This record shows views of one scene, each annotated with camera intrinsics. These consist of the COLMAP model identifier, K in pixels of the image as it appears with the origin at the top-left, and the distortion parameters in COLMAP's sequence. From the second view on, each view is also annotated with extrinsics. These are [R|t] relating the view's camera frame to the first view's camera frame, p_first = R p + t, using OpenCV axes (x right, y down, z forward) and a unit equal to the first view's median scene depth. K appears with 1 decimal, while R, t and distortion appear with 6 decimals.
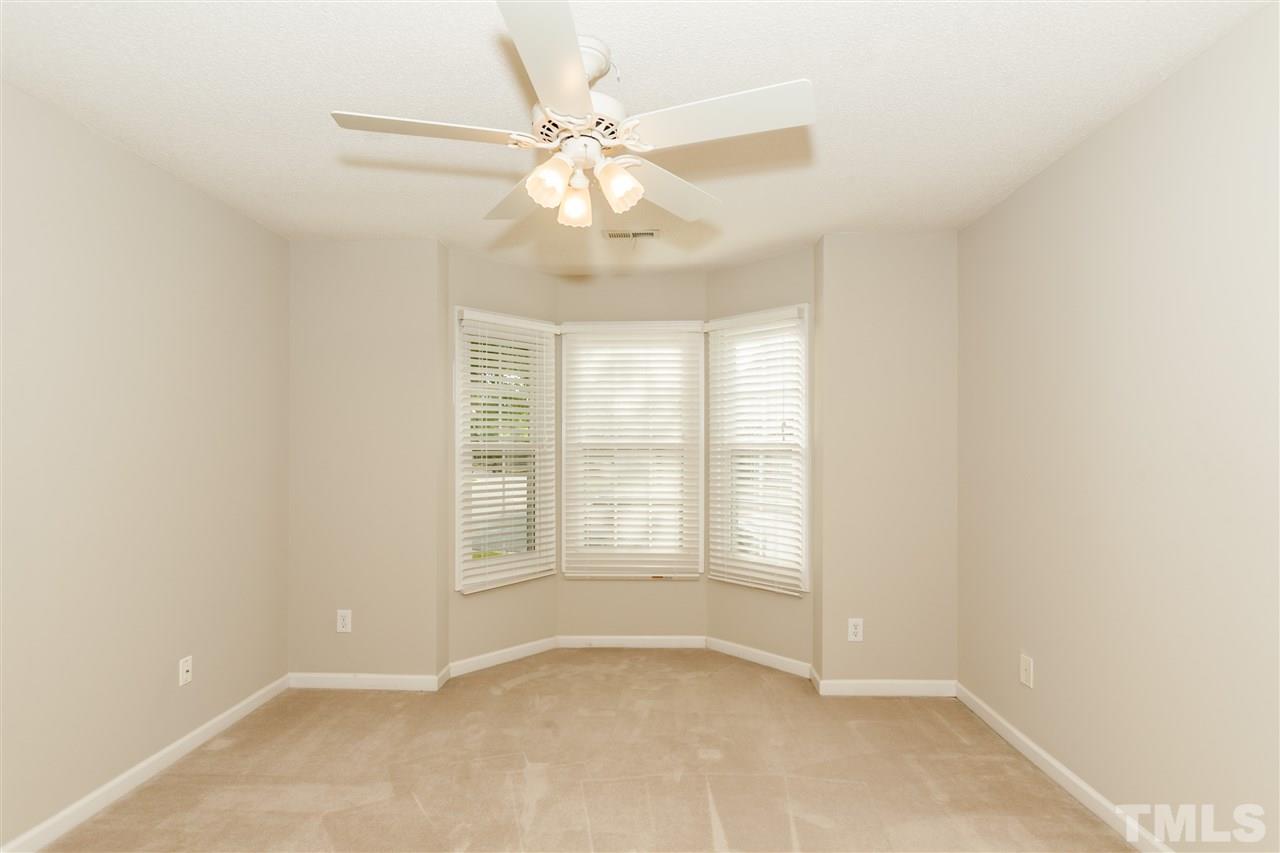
lens RADIAL K [[652.0, 0, 639.0], [0, 652.0, 442.3], [0, 0, 1]] dist [-0.000985, 0.000625]
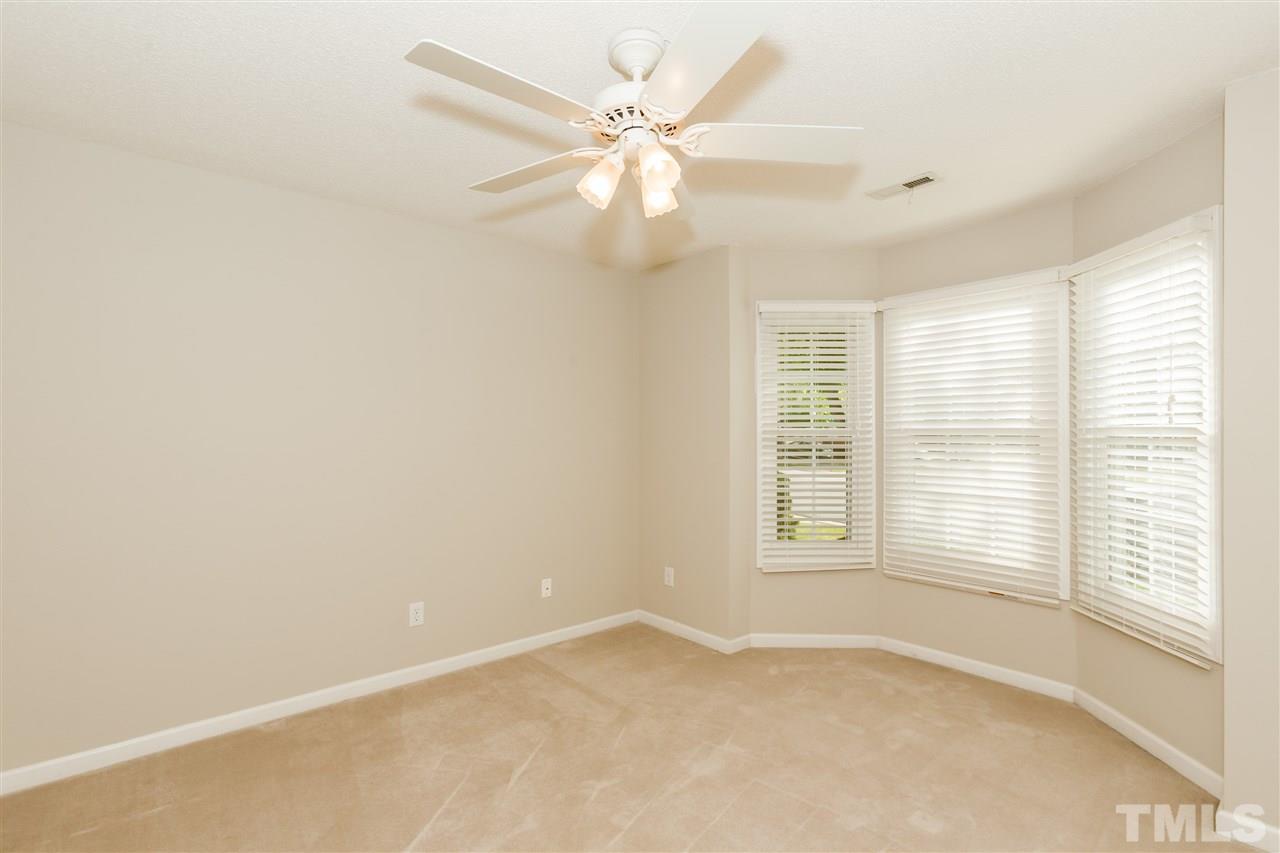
lens RADIAL K [[598.2, 0, 633.1], [0, 598.2, 428.4], [0, 0, 1]] dist [-0.025733, 0.025828]
pose [[0.671173, -0.005147, -0.741283, 0.297995], [0.004329, 0.999986, -0.003024, 0.002002], [0.741288, -0.001180, 0.671186, 0.186200]]
